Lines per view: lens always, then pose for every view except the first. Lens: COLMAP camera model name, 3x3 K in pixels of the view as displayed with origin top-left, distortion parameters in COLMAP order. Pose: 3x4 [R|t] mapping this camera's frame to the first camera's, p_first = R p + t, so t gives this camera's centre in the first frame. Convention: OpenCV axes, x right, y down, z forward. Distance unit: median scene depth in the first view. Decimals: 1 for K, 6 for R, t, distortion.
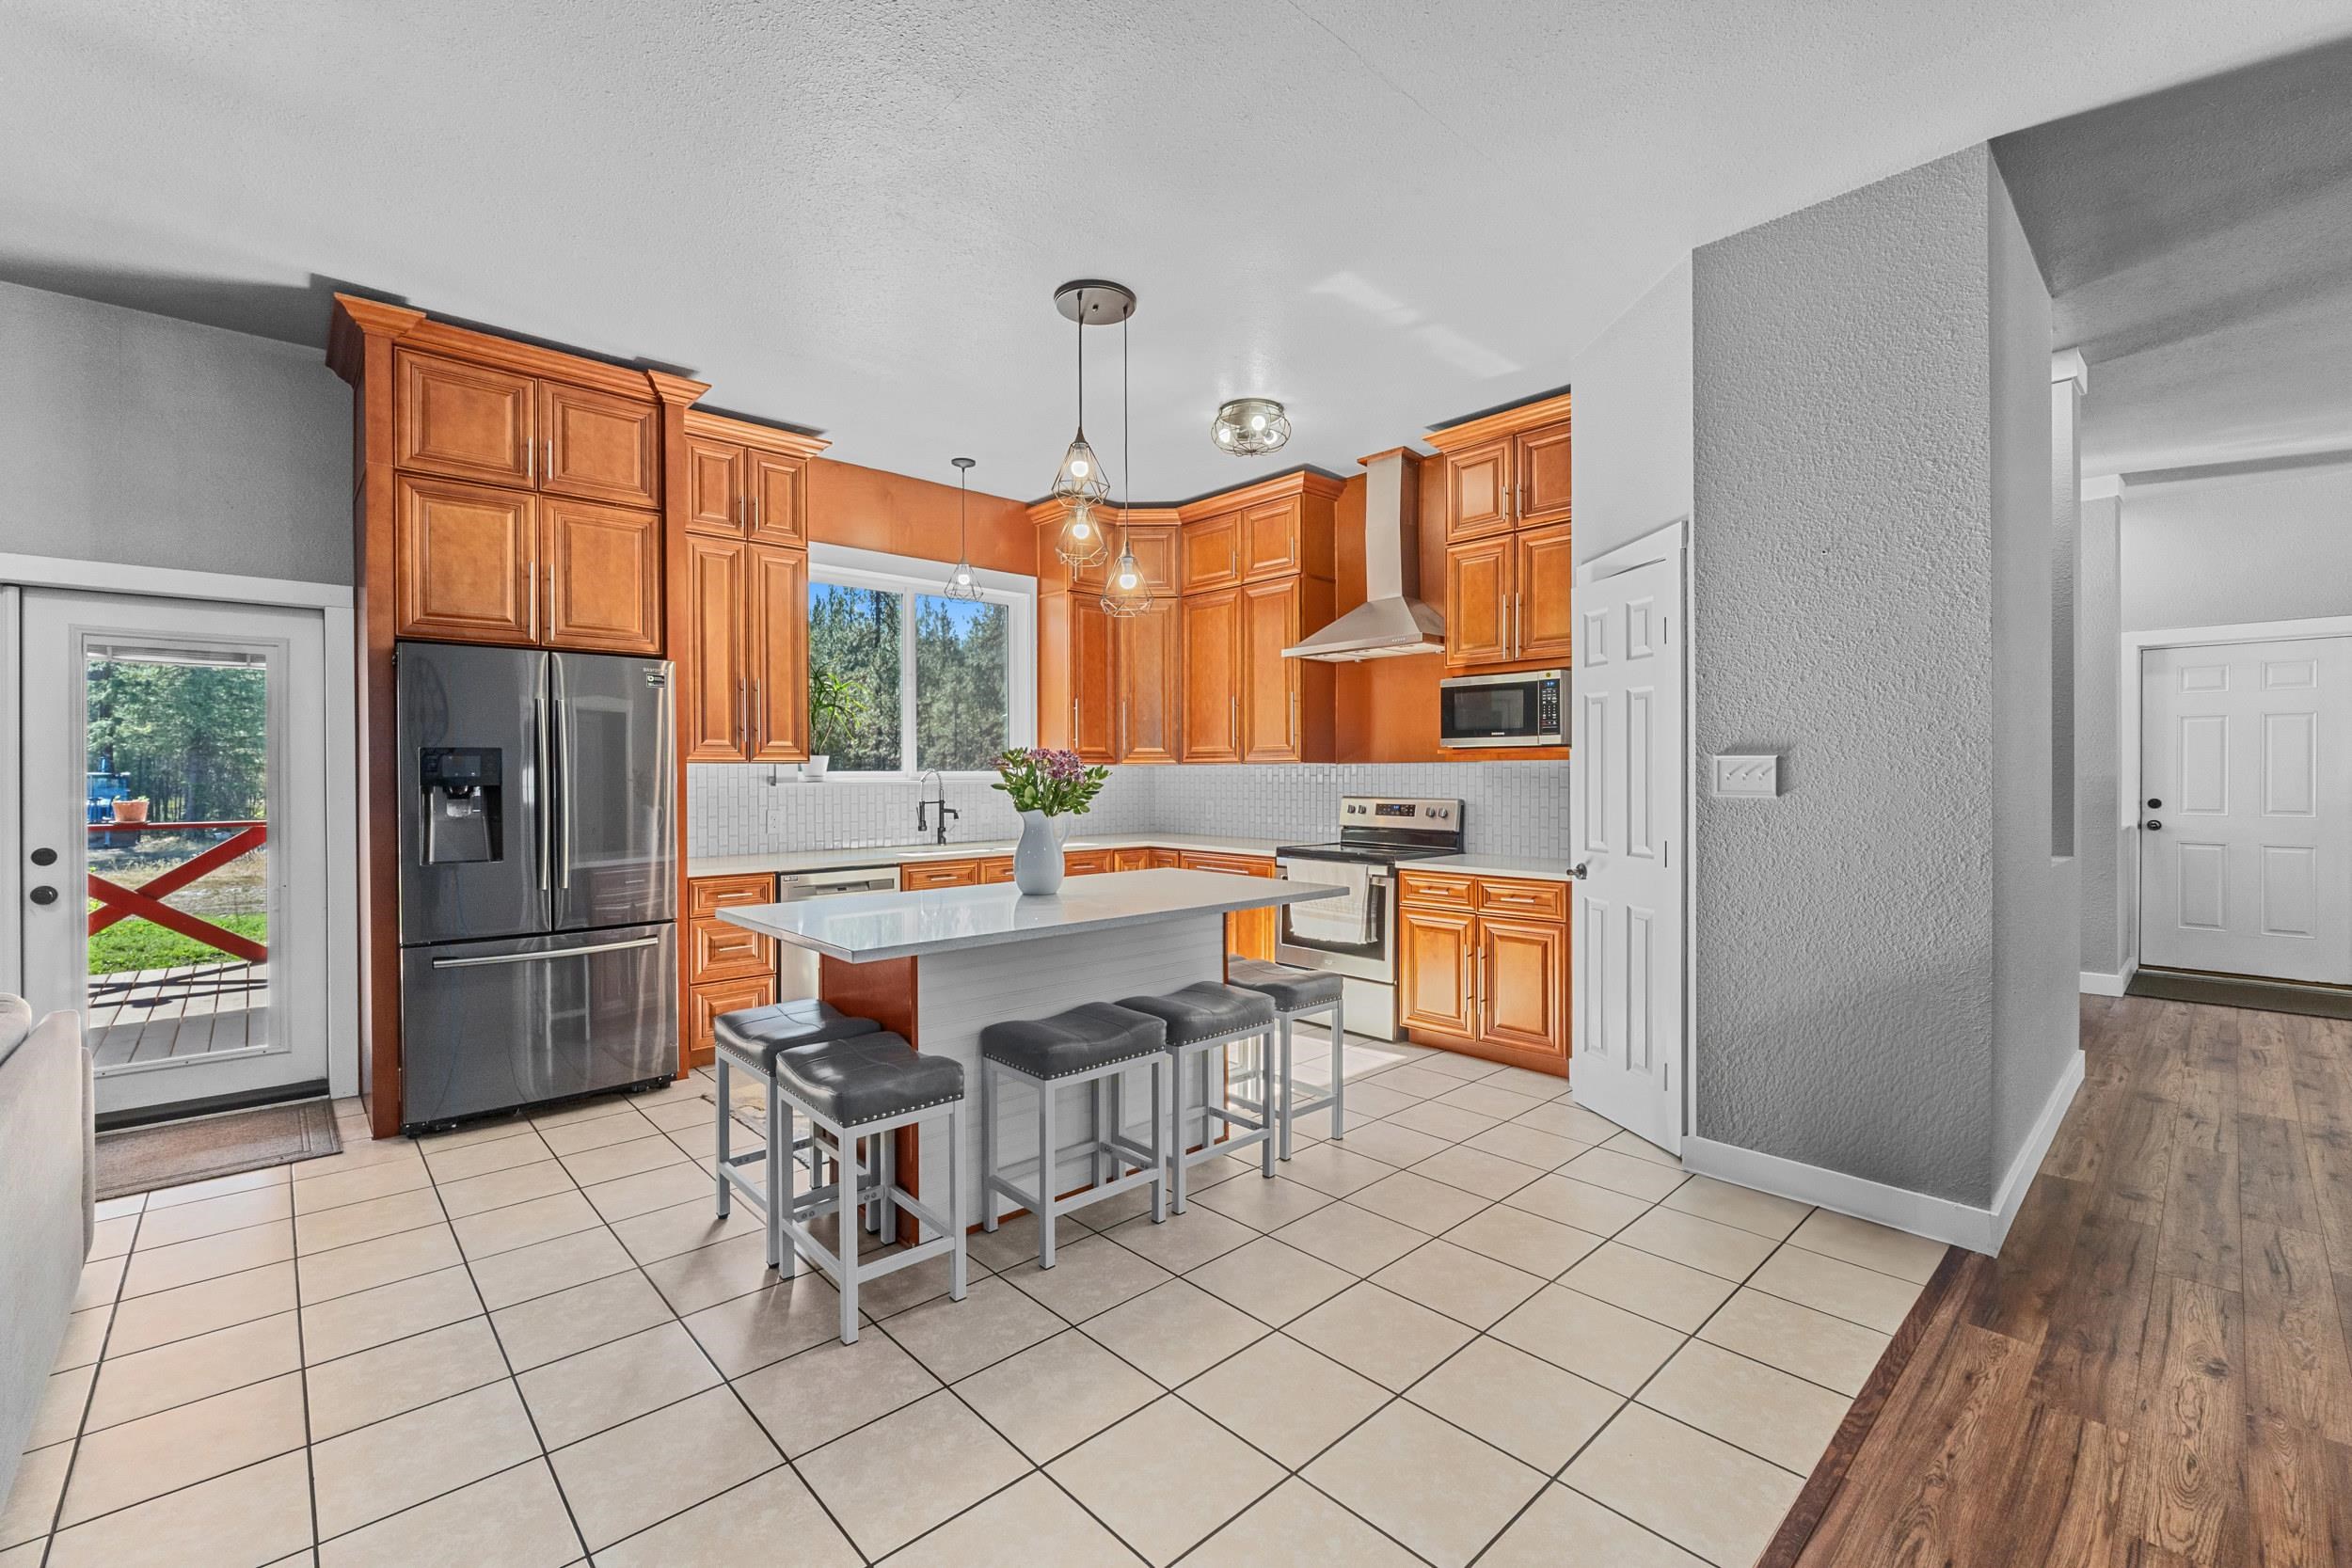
lens RADIAL K [[987.1, 0, 1175.6], [0, 987.1, 775.8], [0, 0, 1]] dist [-0.006901, -0.000106]
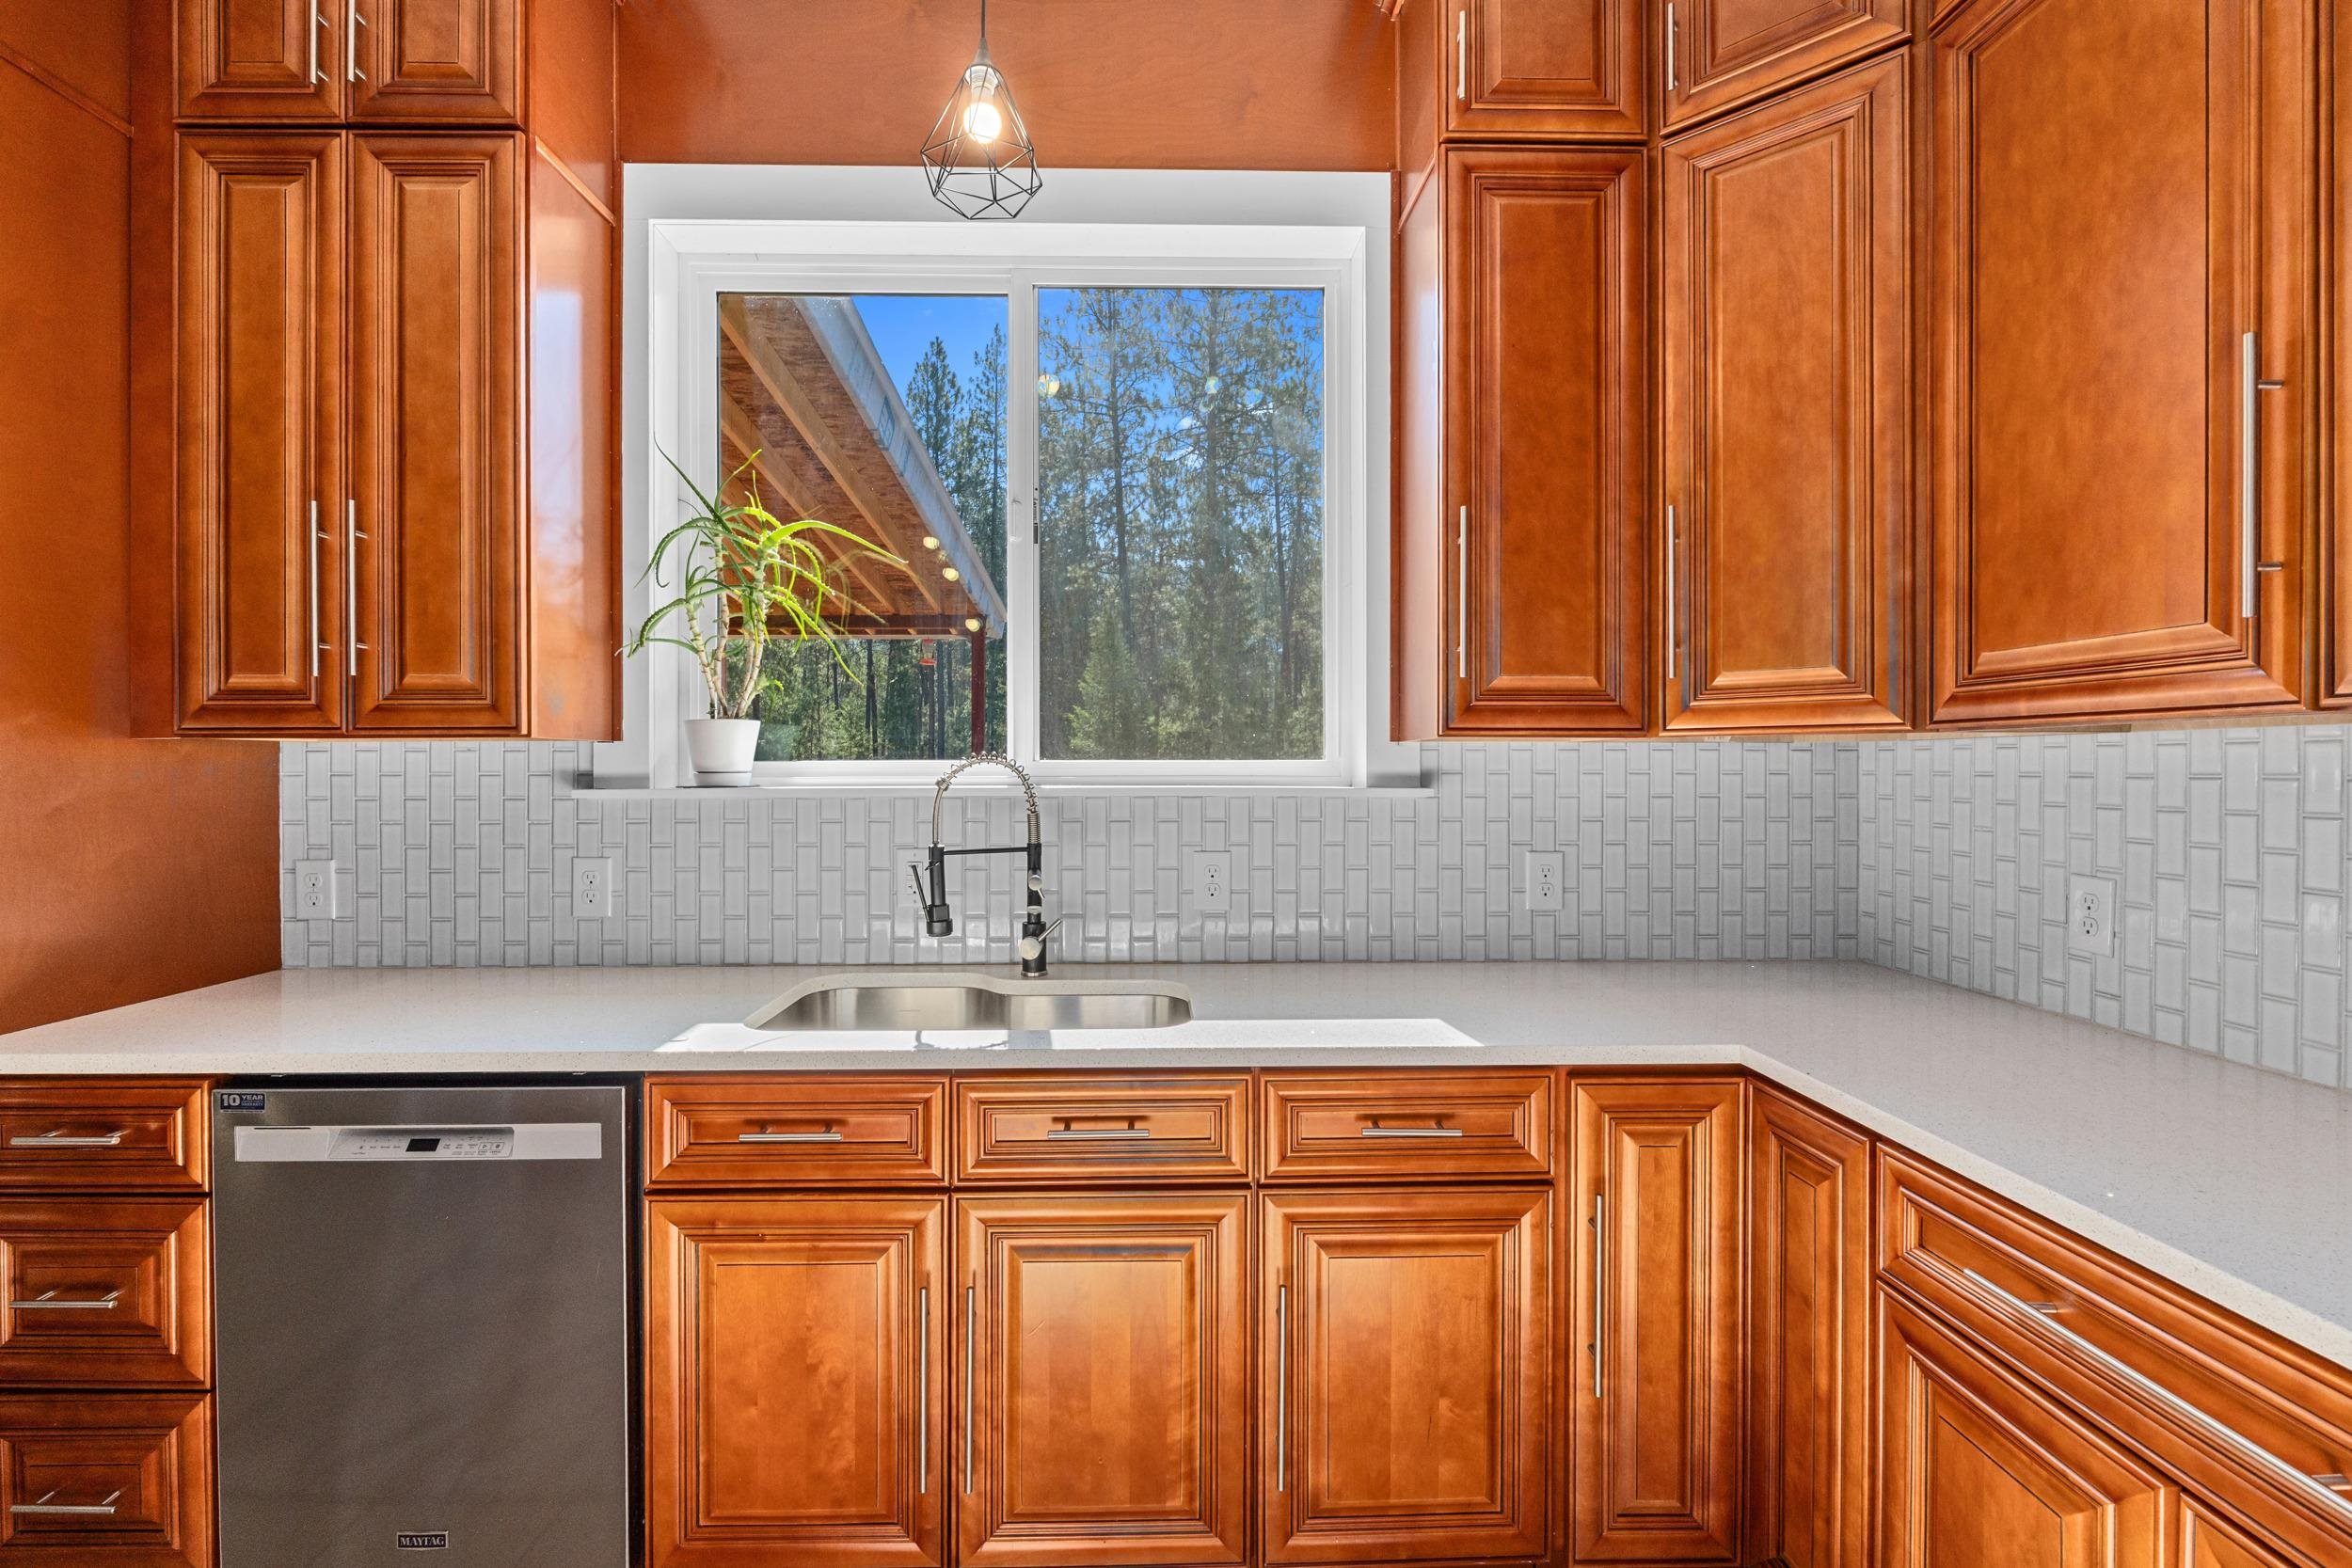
lens RADIAL K [[1037.6, 0, 1170.5], [0, 1037.6, 771.1], [0, 0, 1]] dist [-0.007238, 0.001415]
pose [[0.748448, 0.003909, -0.663182, 0.047602], [-0.002921, 0.999992, 0.002598, -0.002162], [0.663187, -0.000007, 0.748454, 0.951686]]
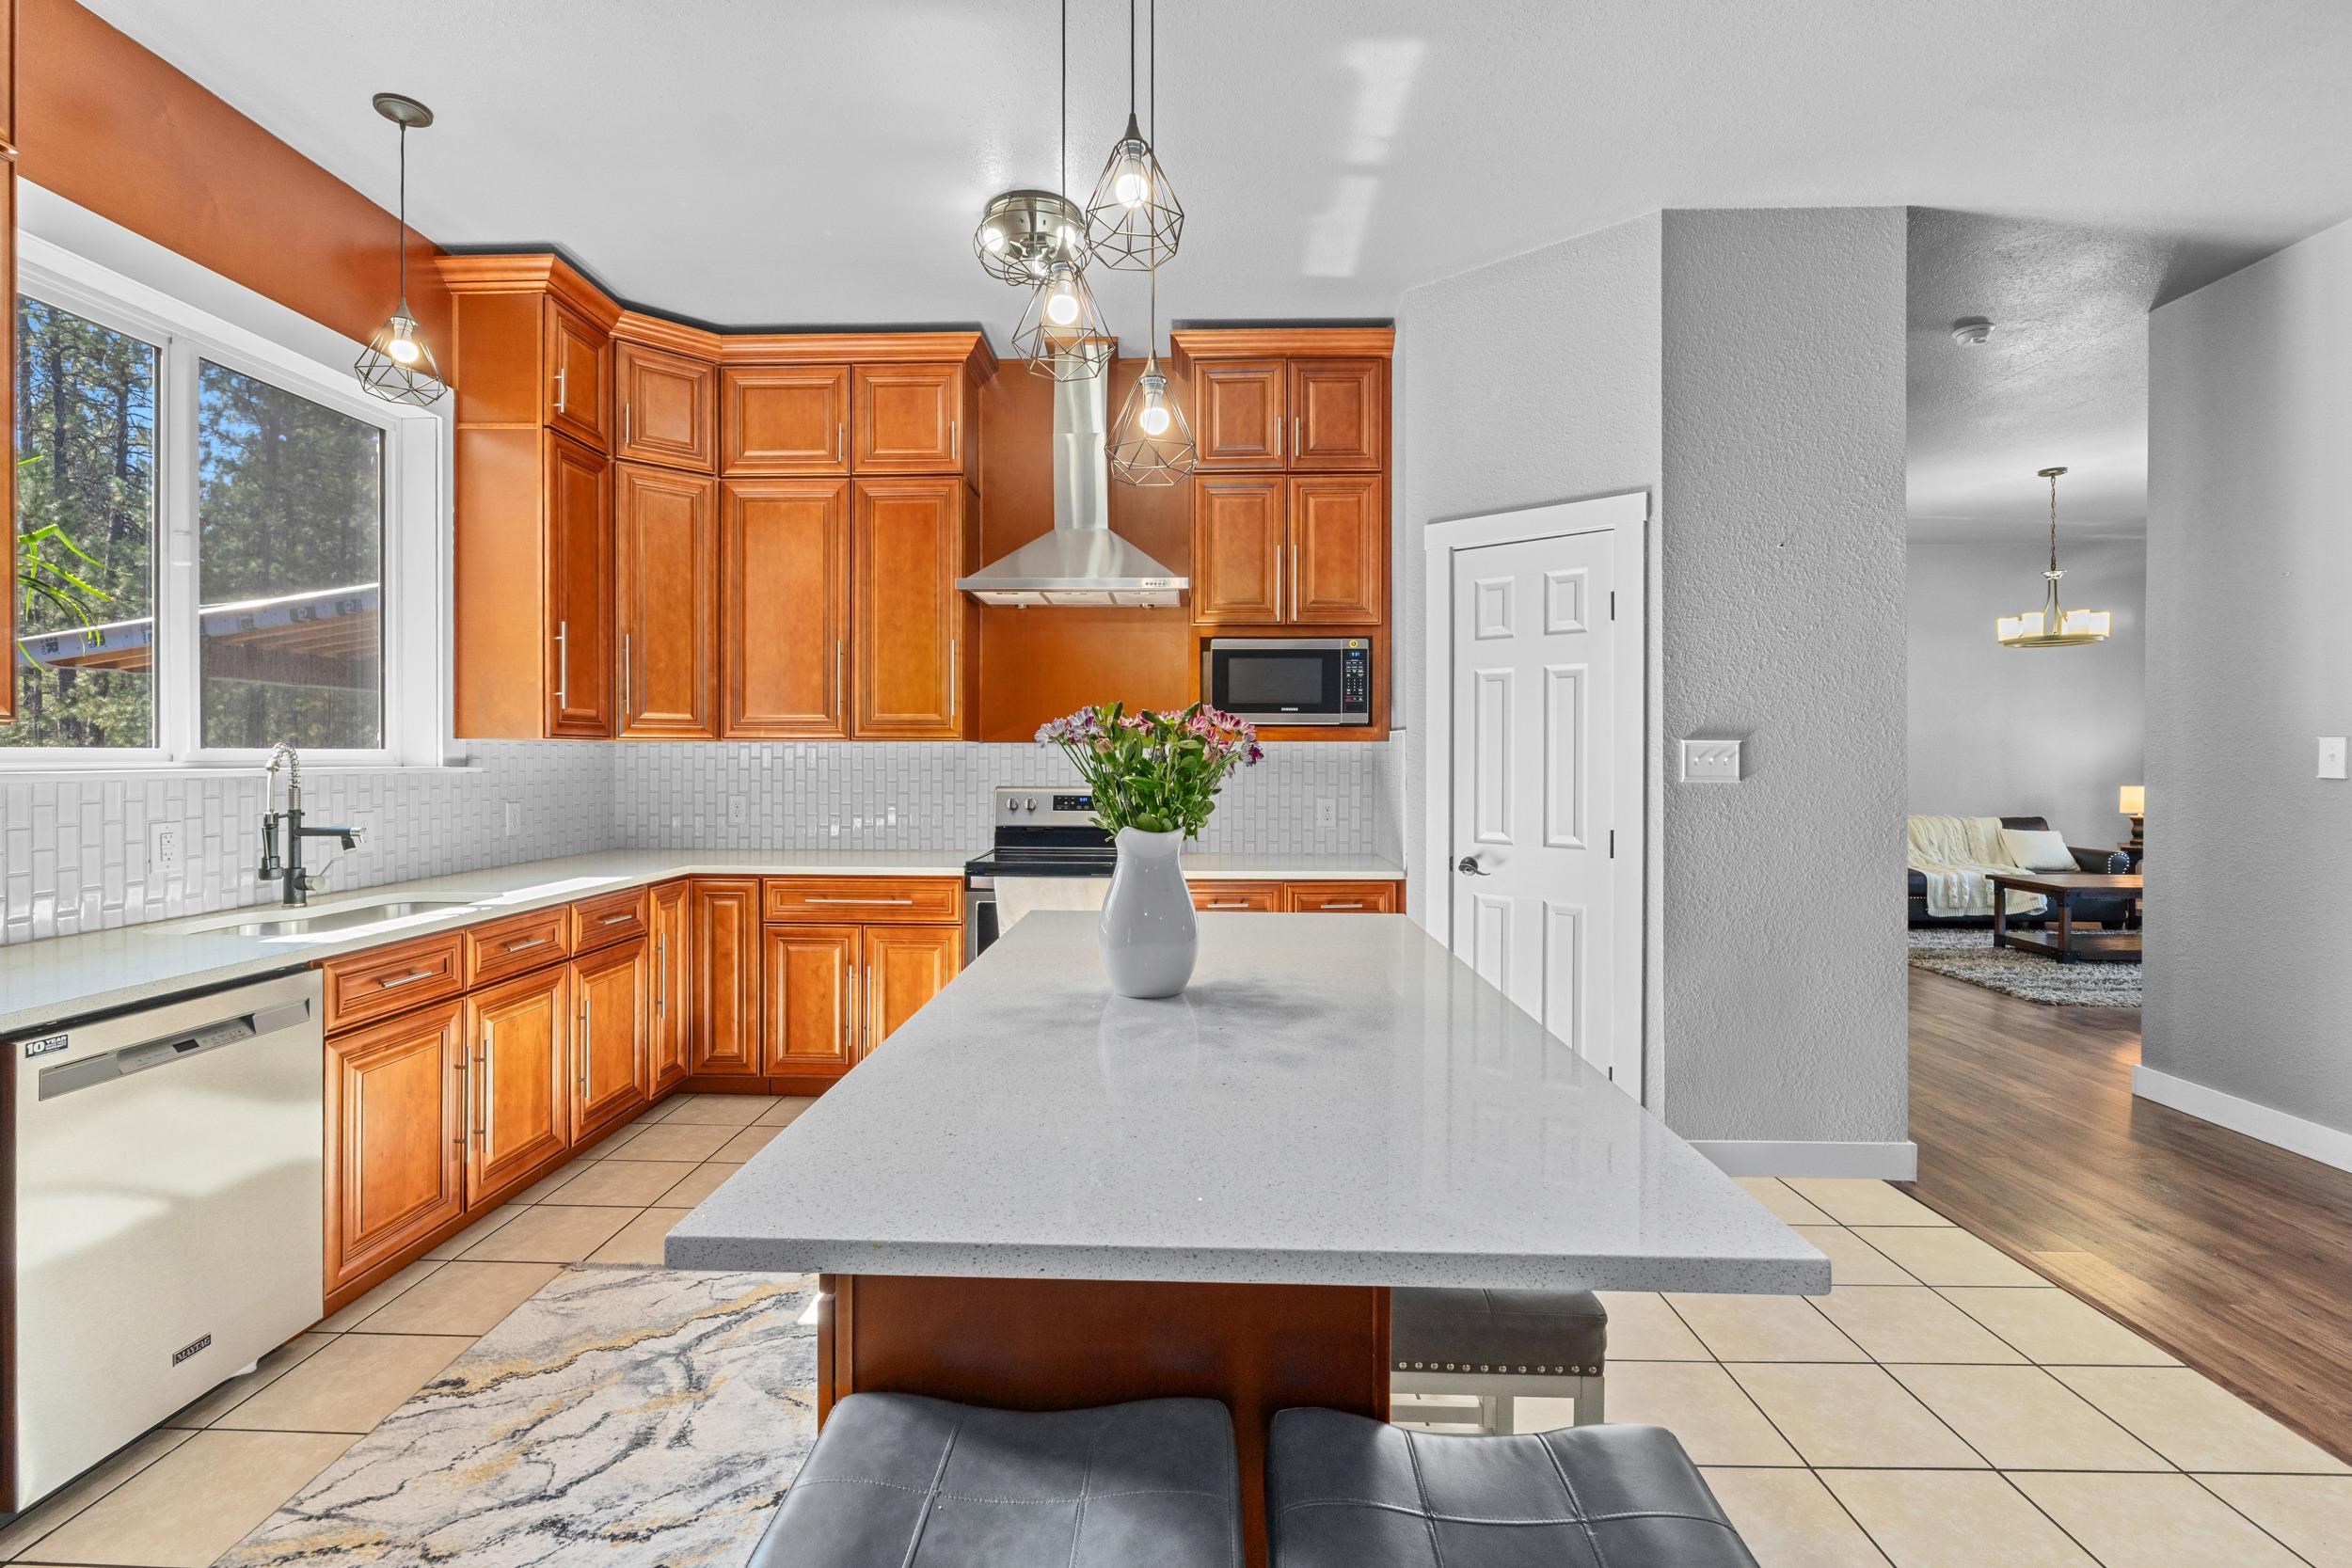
lens RADIAL K [[1037.6, 0, 1166.8], [0, 1037.6, 755.7], [0, 0, 1]] dist [-0.007238, 0.001415]
pose [[0.700137, 0.002566, 0.714004, -0.372507], [-0.001716, 0.999997, -0.001911, -0.001314], [-0.714007, 0.000113, 0.700139, 0.451210]]
